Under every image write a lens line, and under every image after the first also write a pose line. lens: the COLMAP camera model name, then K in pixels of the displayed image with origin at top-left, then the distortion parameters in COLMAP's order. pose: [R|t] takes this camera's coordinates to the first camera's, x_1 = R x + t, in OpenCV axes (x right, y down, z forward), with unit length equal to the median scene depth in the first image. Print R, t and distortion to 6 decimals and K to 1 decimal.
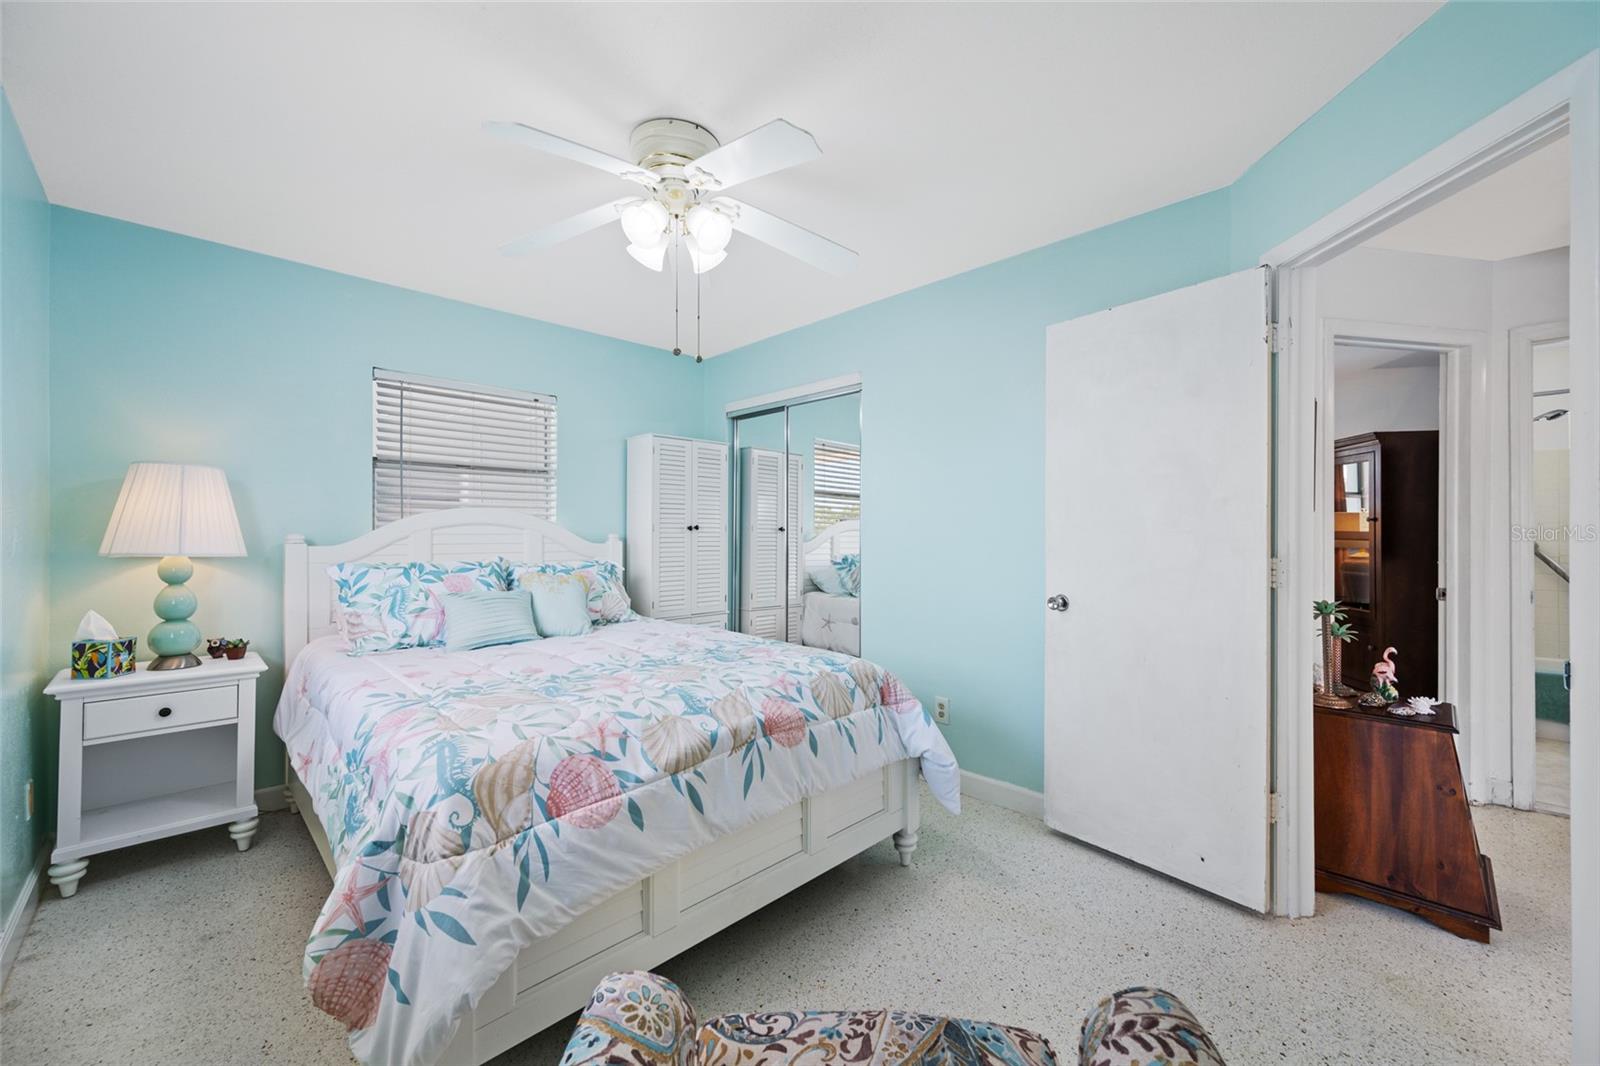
lens RADIAL K [[632.7, 0, 800.0], [0, 632.7, 533.0], [0, 0, 1]] dist [-0.001748, 0.000103]
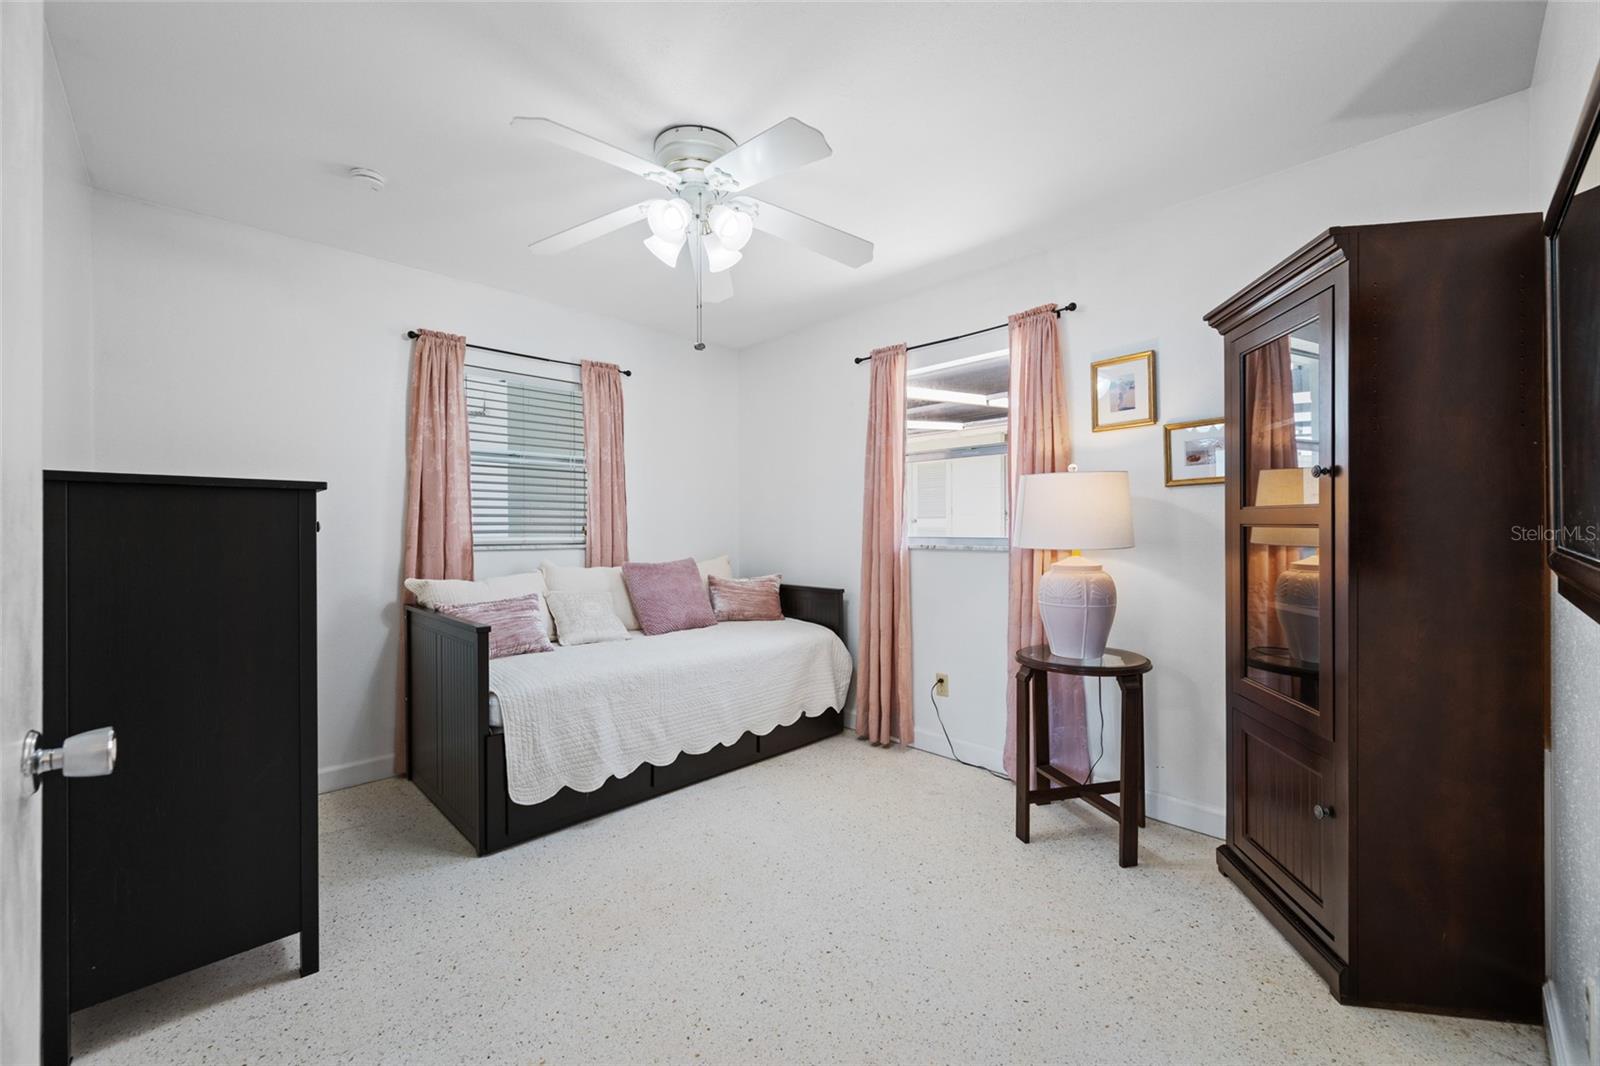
lens RADIAL K [[650.6, 0, 800.0], [0, 650.6, 533.0], [0, 0, 1]] dist [0.013664, -0.000194]
pose [[0.999996, -0.002450, 0.001019, 1.012281], [0.002439, 0.999936, 0.011074, 0.017837], [-0.001046, -0.011072, 0.999938, 1.040527]]
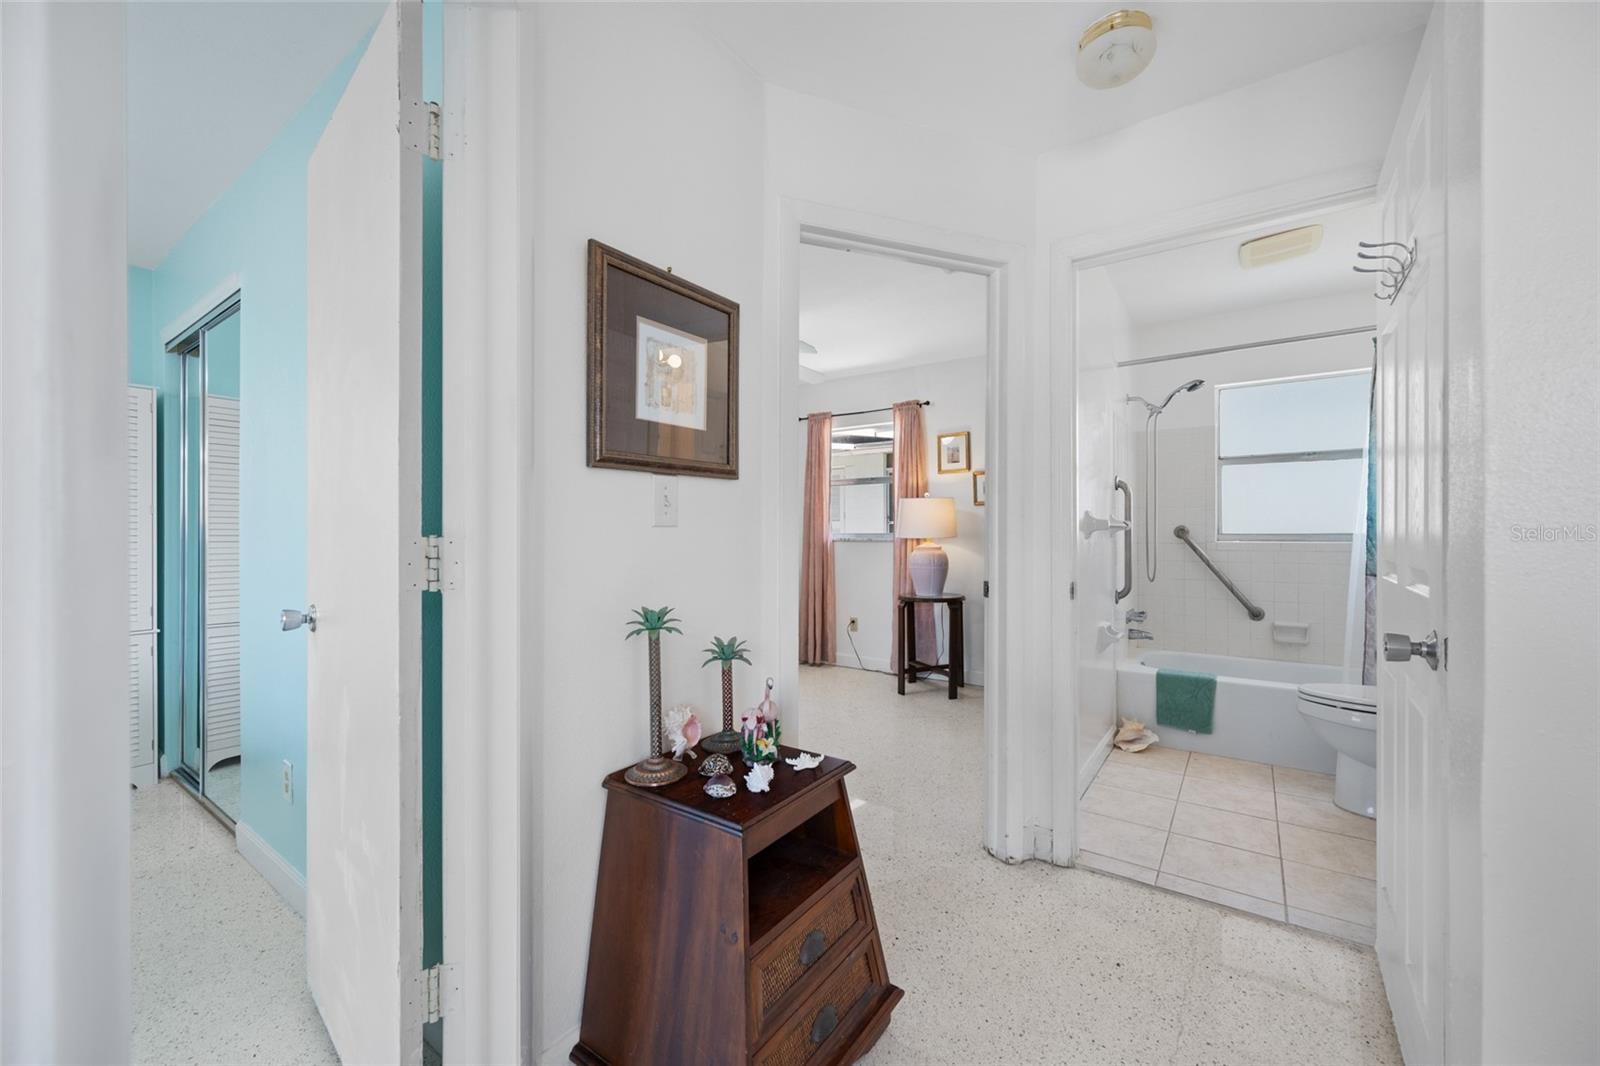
lens RADIAL K [[632.7, 0, 800.0], [0, 632.7, 533.0], [0, 0, 1]] dist [-0.001748, 0.000103]
pose [[0.985314, -0.003291, 0.170722, 0.765782], [0.002092, 0.999972, 0.007203, 0.025806], [-0.170741, -0.006740, 0.985293, 0.322453]]
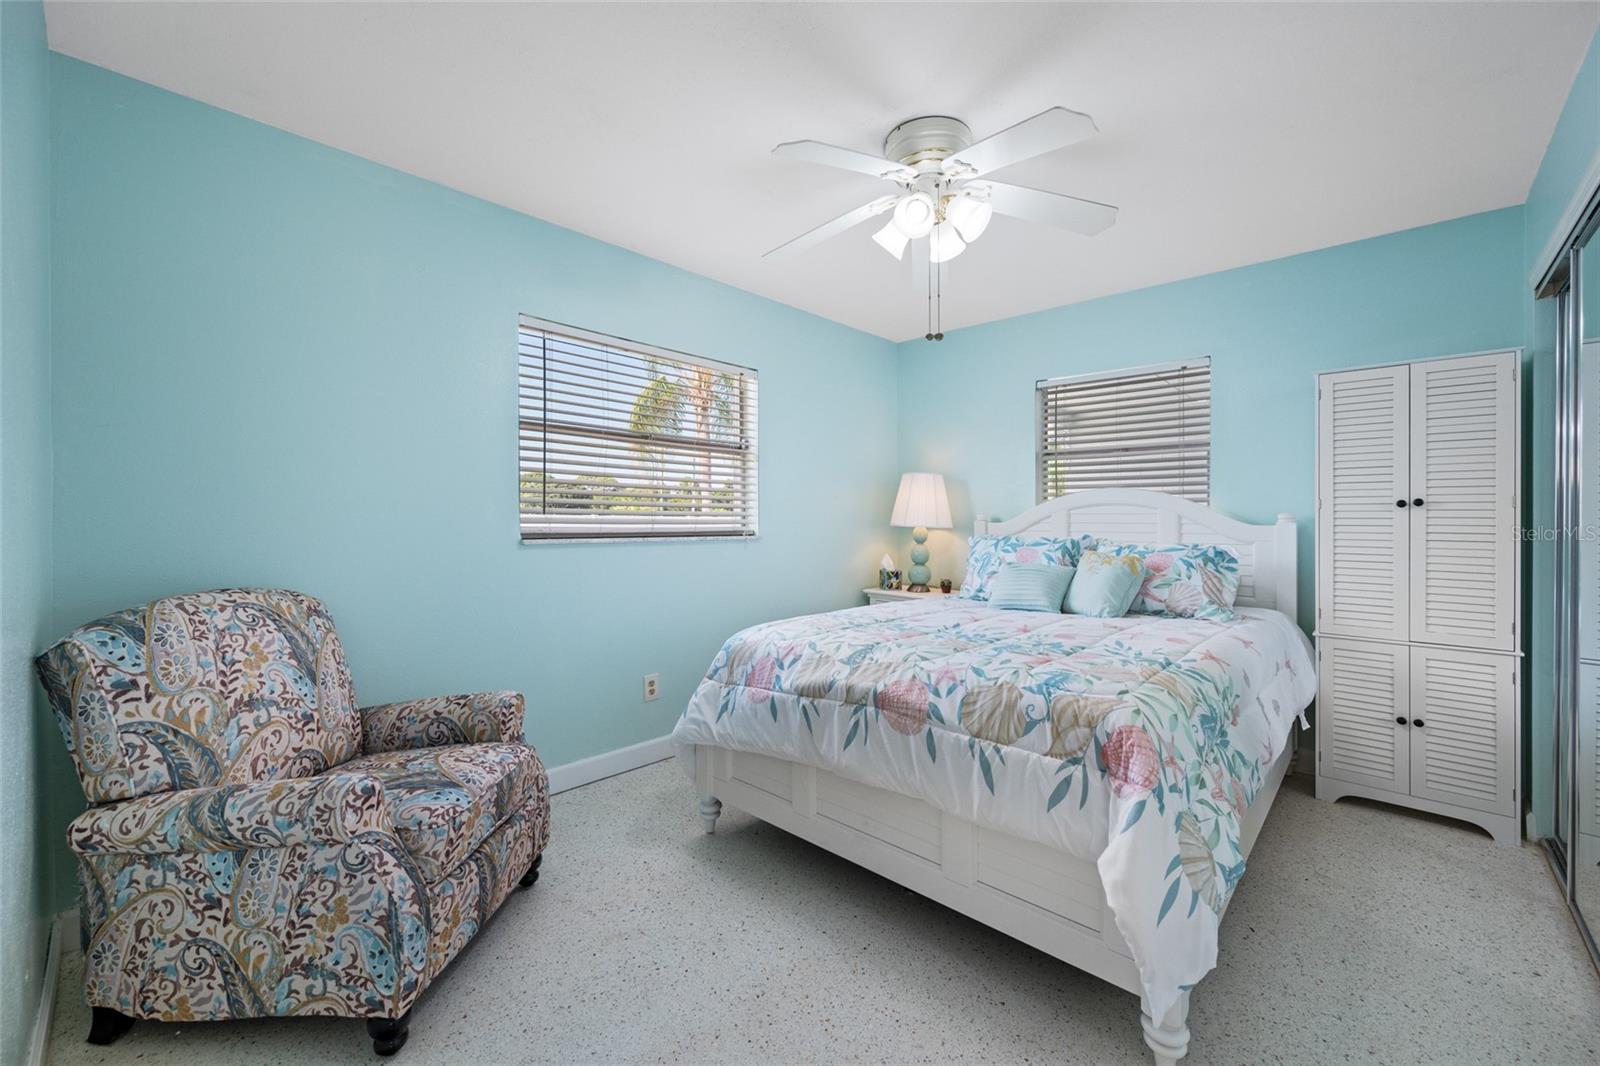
lens RADIAL K [[623.9, 0, 807.3], [0, 623.9, 516.4], [0, 0, 1]] dist [-0.000312, 0.000224]
pose [[0.046458, -0.000993, -0.998920, 0.662134], [0.000839, 0.999999, -0.000955, 0.008542], [0.998920, -0.000794, 0.046459, 0.585506]]
